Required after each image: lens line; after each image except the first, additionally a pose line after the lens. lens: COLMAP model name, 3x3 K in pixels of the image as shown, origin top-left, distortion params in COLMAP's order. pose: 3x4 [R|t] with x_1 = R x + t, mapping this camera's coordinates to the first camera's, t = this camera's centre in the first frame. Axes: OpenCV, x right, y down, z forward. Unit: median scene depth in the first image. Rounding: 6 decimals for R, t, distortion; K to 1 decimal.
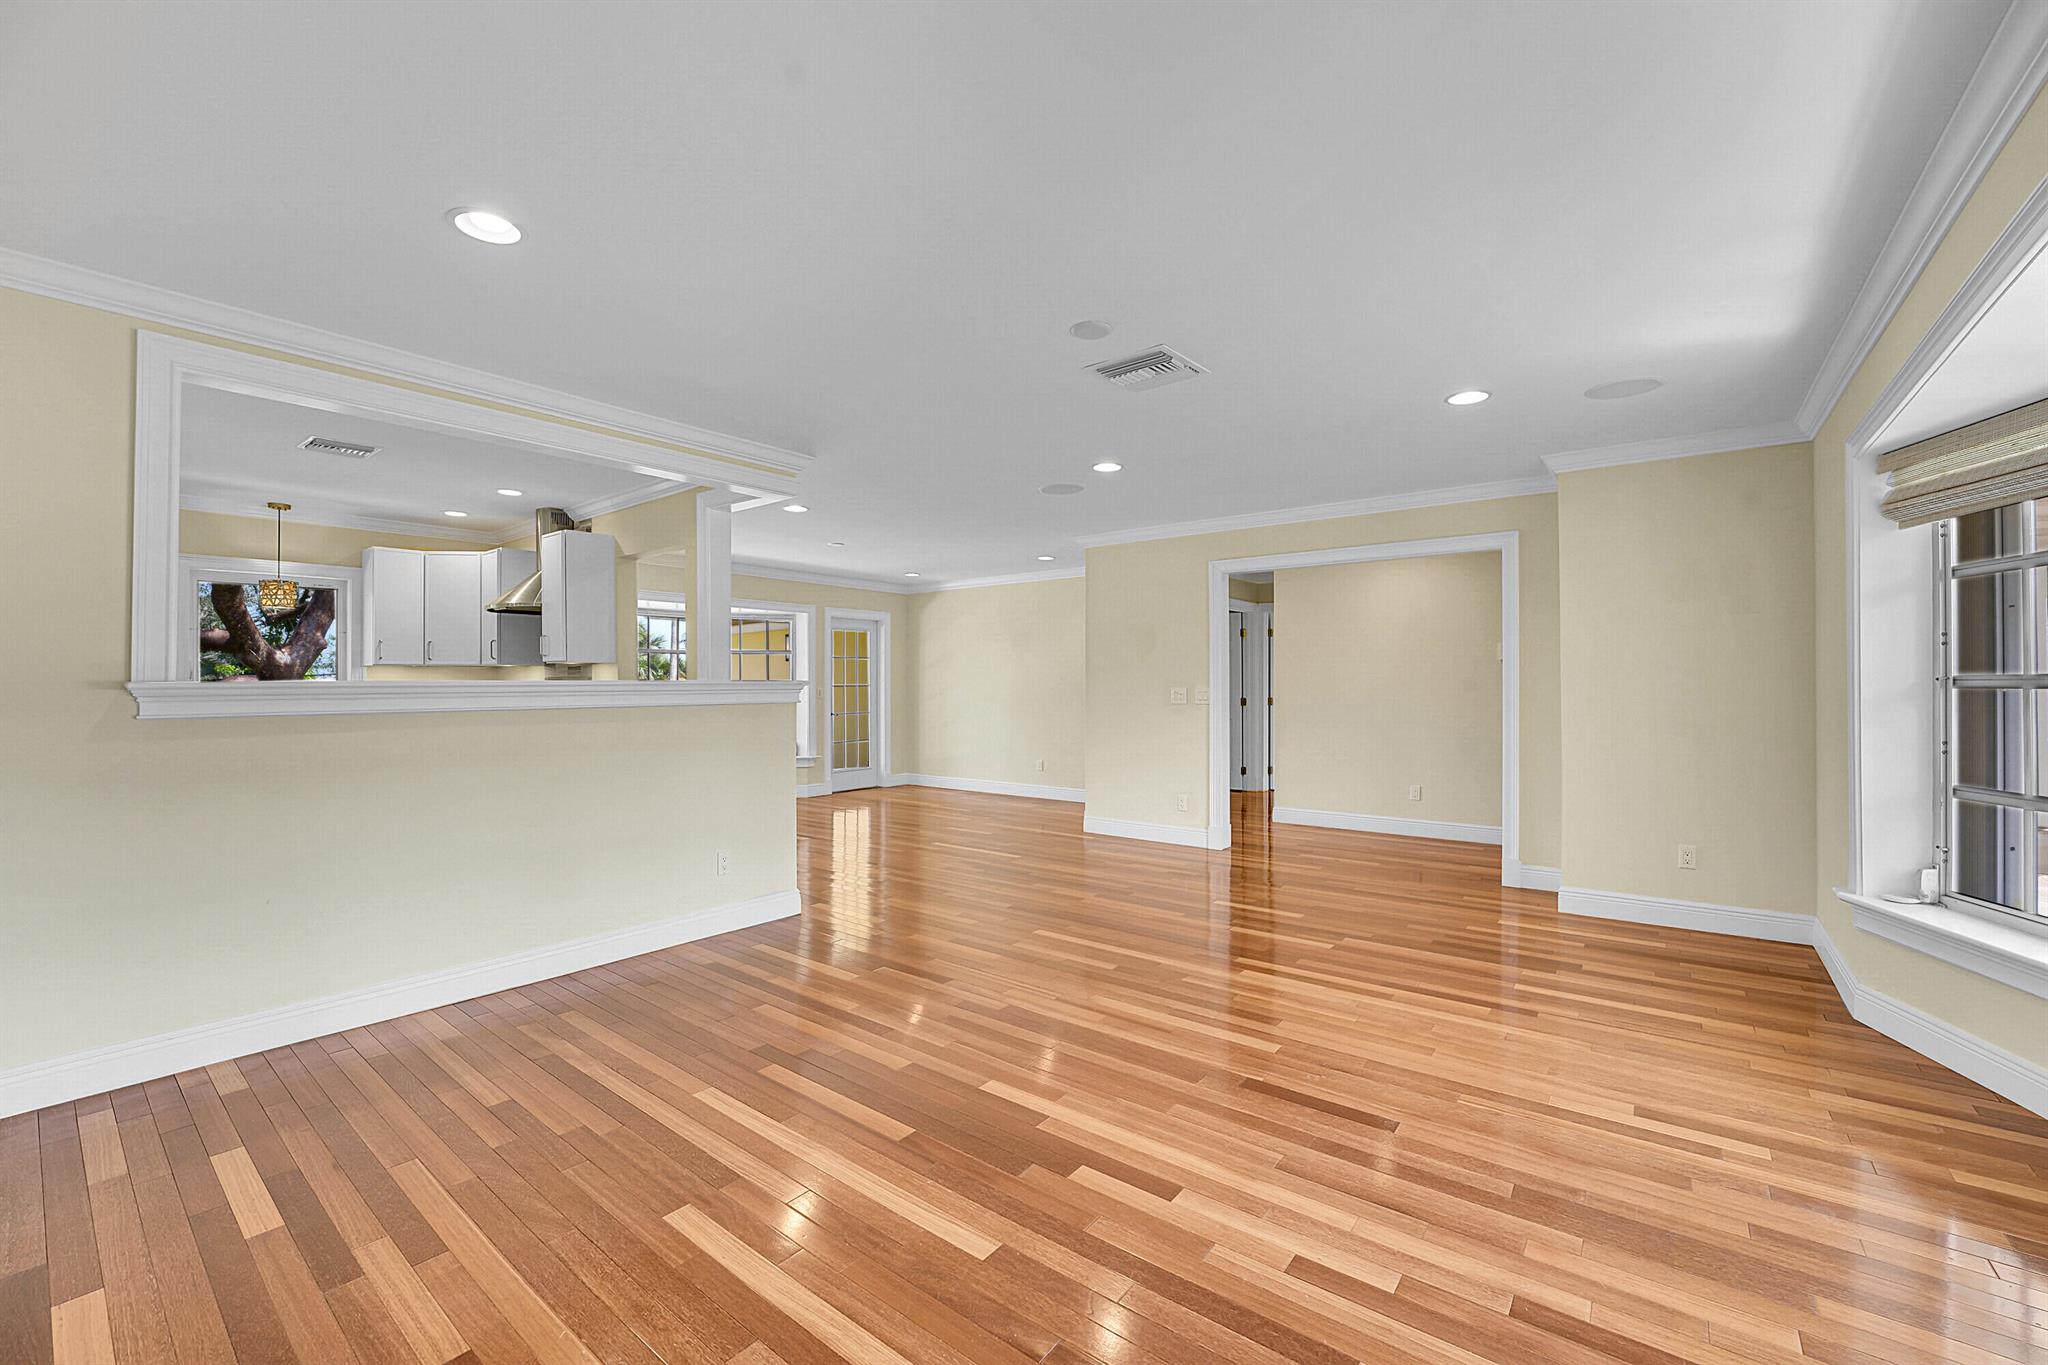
lens RADIAL K [[826.8, 0, 1029.0], [0, 826.8, 678.6], [0, 0, 1]] dist [-0.030141, 0.000607]
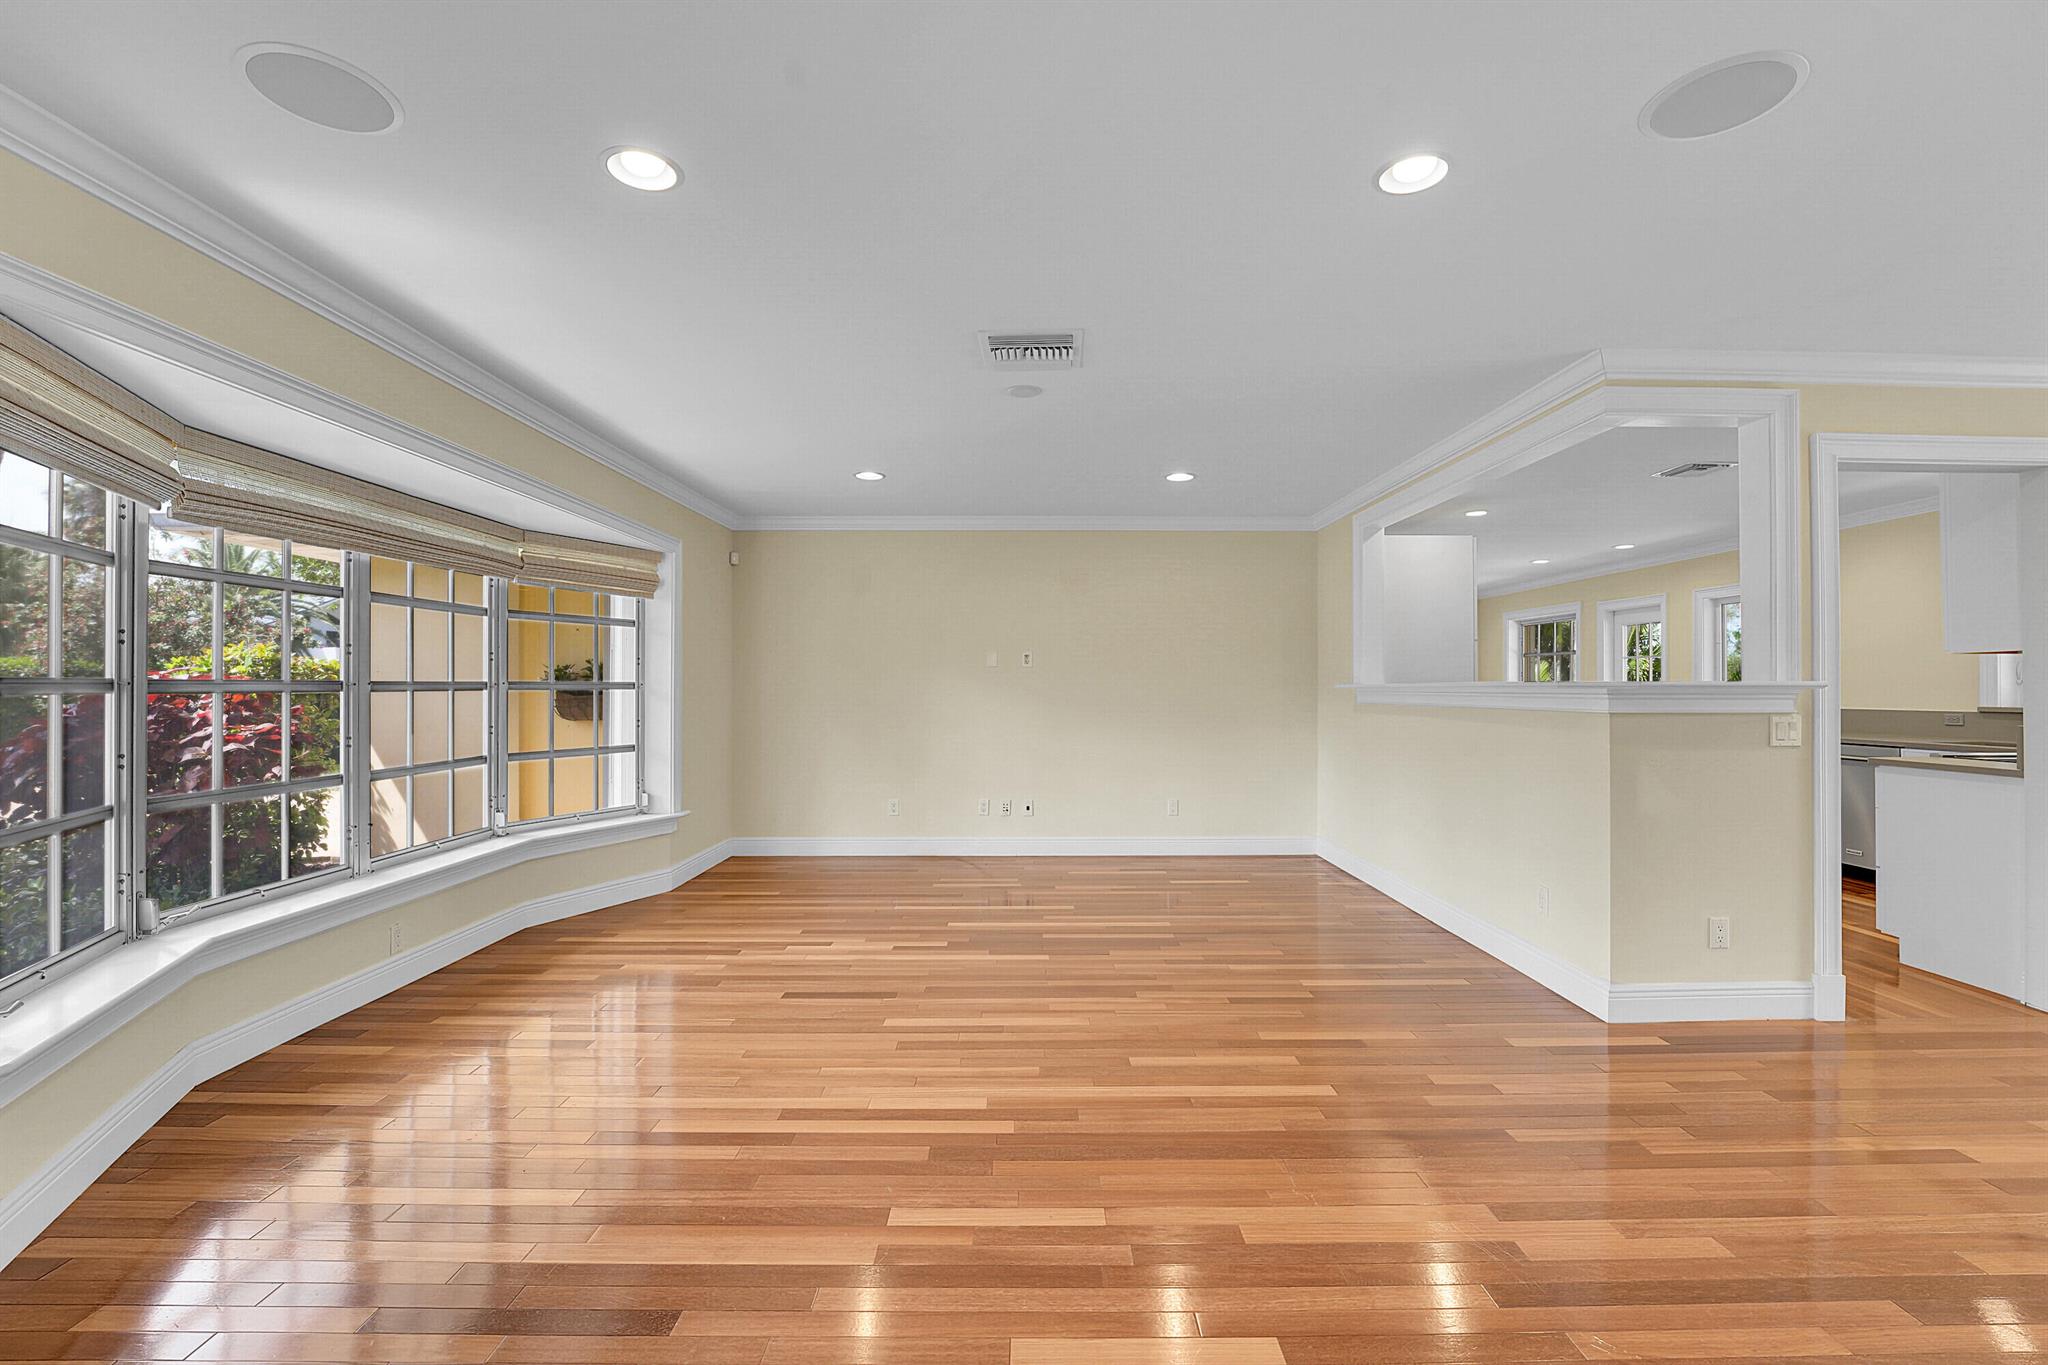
lens RADIAL K [[888.8, 0, 1040.2], [0, 888.8, 679.6], [0, 0, 1]] dist [-0.013588, -0.000230]
pose [[-0.778824, -0.002077, -0.627239, 0.265738], [0.004575, 0.999949, -0.008992, 0.001694], [0.627226, -0.009873, -0.778775, 0.618106]]
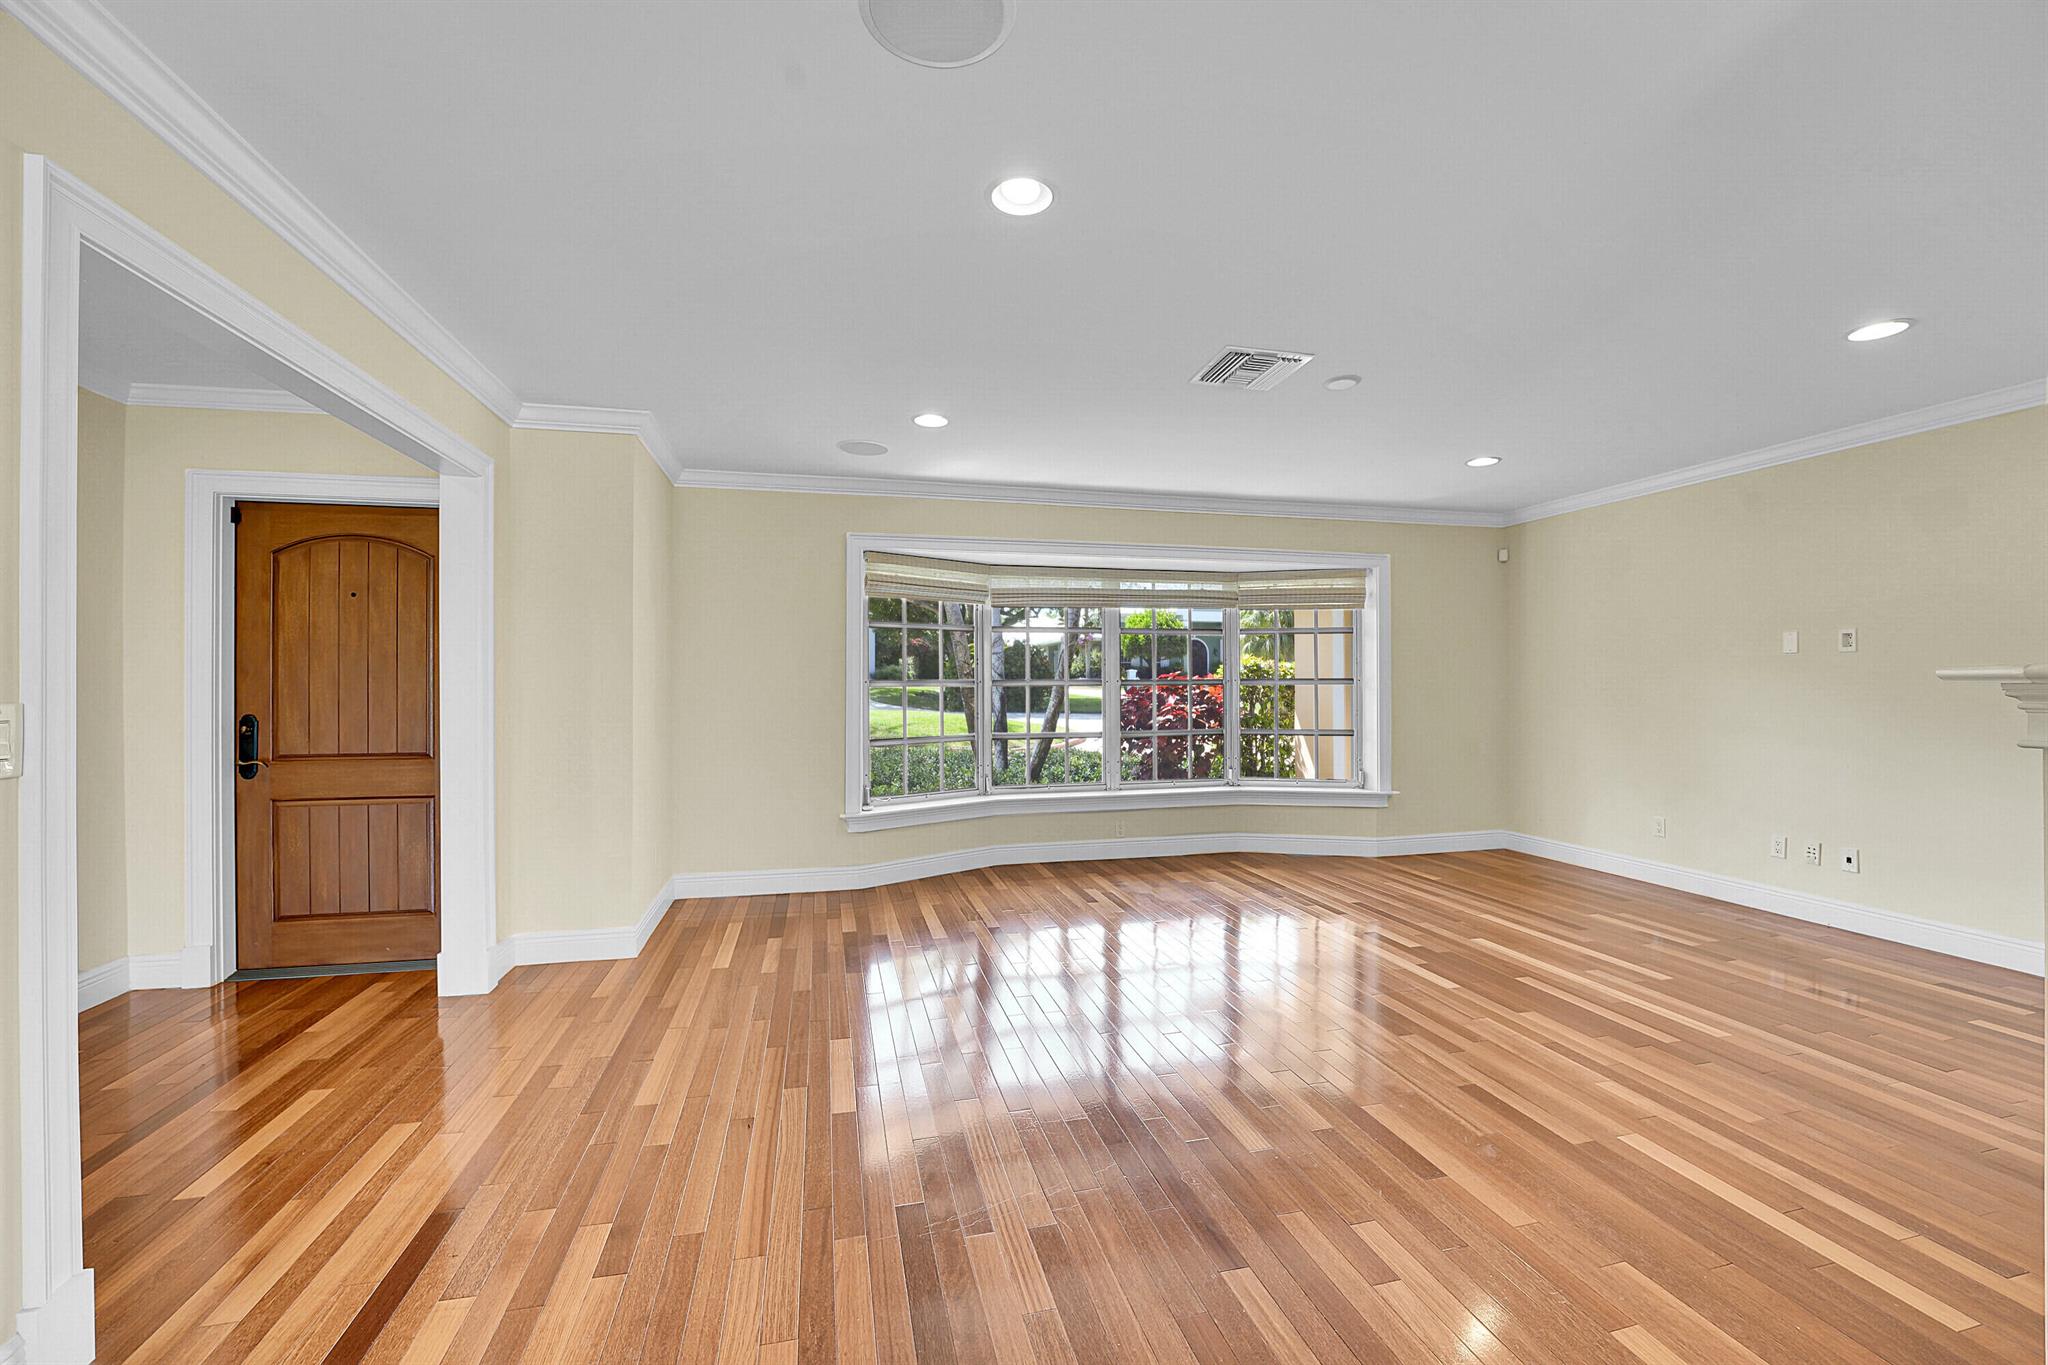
lens RADIAL K [[826.8, 0, 1017.5], [0, 826.8, 679.5], [0, 0, 1]] dist [-0.030141, 0.000607]
pose [[-0.779517, 0.005964, 0.626352, -0.090309], [0.000471, 0.999960, -0.008936, 0.003797], [-0.626381, -0.006670, -0.779489, 0.676268]]
